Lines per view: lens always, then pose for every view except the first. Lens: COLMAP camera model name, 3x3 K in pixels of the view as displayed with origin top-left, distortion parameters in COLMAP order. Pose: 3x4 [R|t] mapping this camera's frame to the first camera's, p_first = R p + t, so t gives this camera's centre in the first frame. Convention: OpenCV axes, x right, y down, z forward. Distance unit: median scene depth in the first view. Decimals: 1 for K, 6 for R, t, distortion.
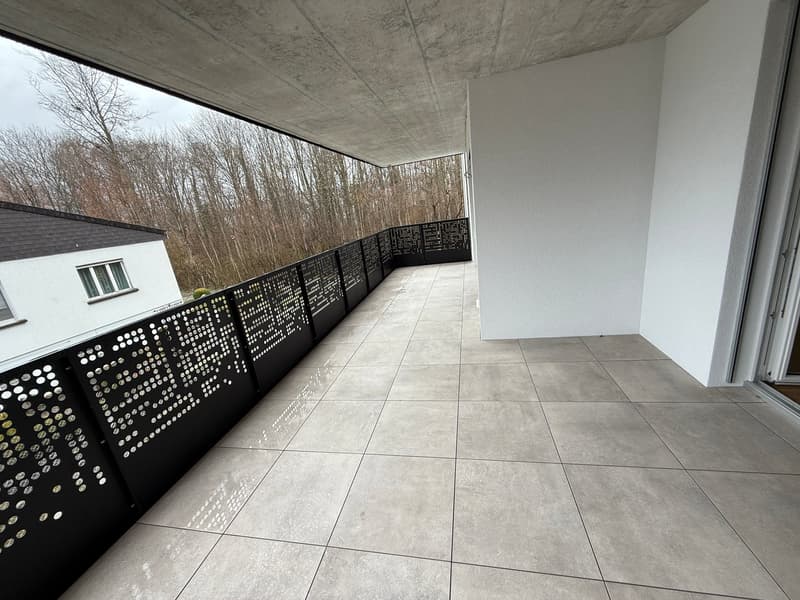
lens RADIAL K [[318.8, 0, 397.5], [0, 318.8, 301.7], [0, 0, 1]] dist [0.000390, -0.000070]
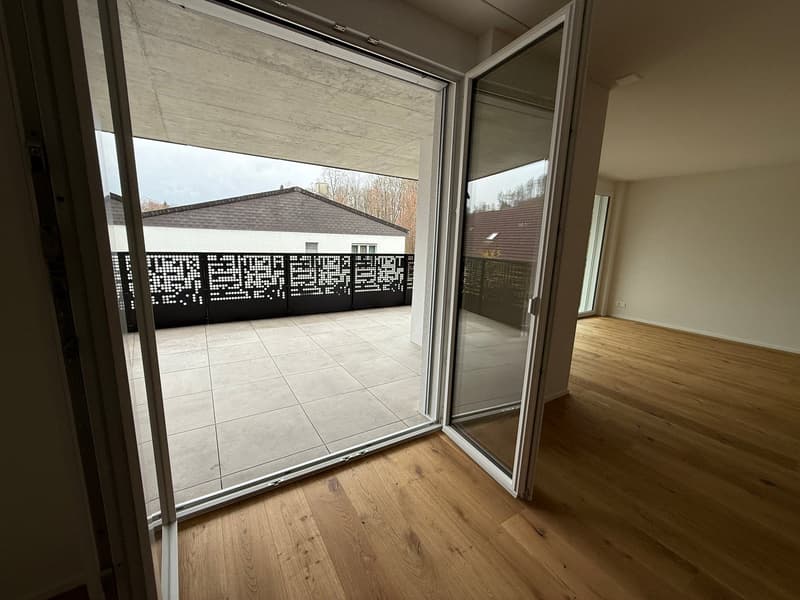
lens RADIAL K [[318.8, 0, 397.5], [0, 318.8, 301.7], [0, 0, 1]] dist [0.000390, -0.000070]
pose [[0.679715, 0.288101, -0.674526, 1.533924], [-0.322399, 0.943380, 0.078053, -0.153082], [0.658822, 0.164413, 0.734113, 0.071873]]
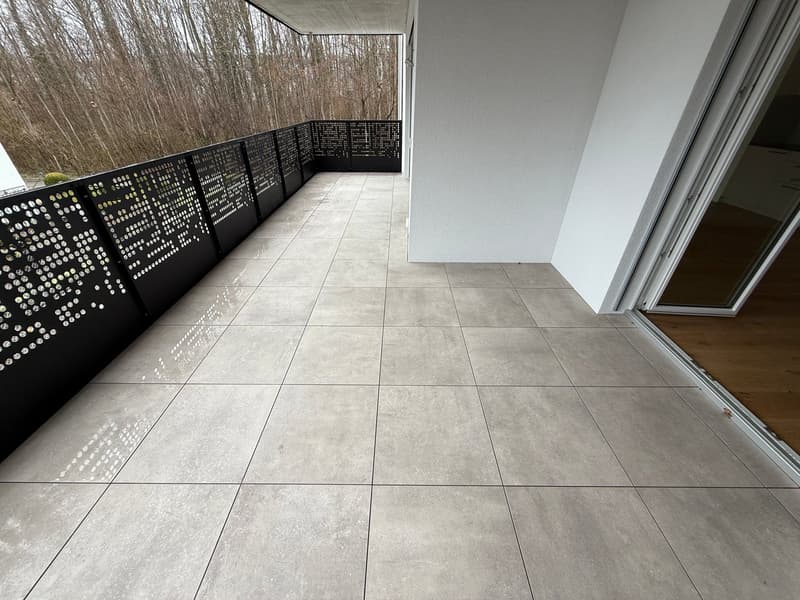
lens RADIAL K [[318.8, 0, 397.5], [0, 318.8, 301.7], [0, 0, 1]] dist [0.000390, -0.000070]
pose [[0.970394, 0.008203, 0.241387, -0.003527], [-0.072661, 0.963040, 0.259373, -0.019404], [-0.230338, -0.269233, 0.935125, 0.104495]]
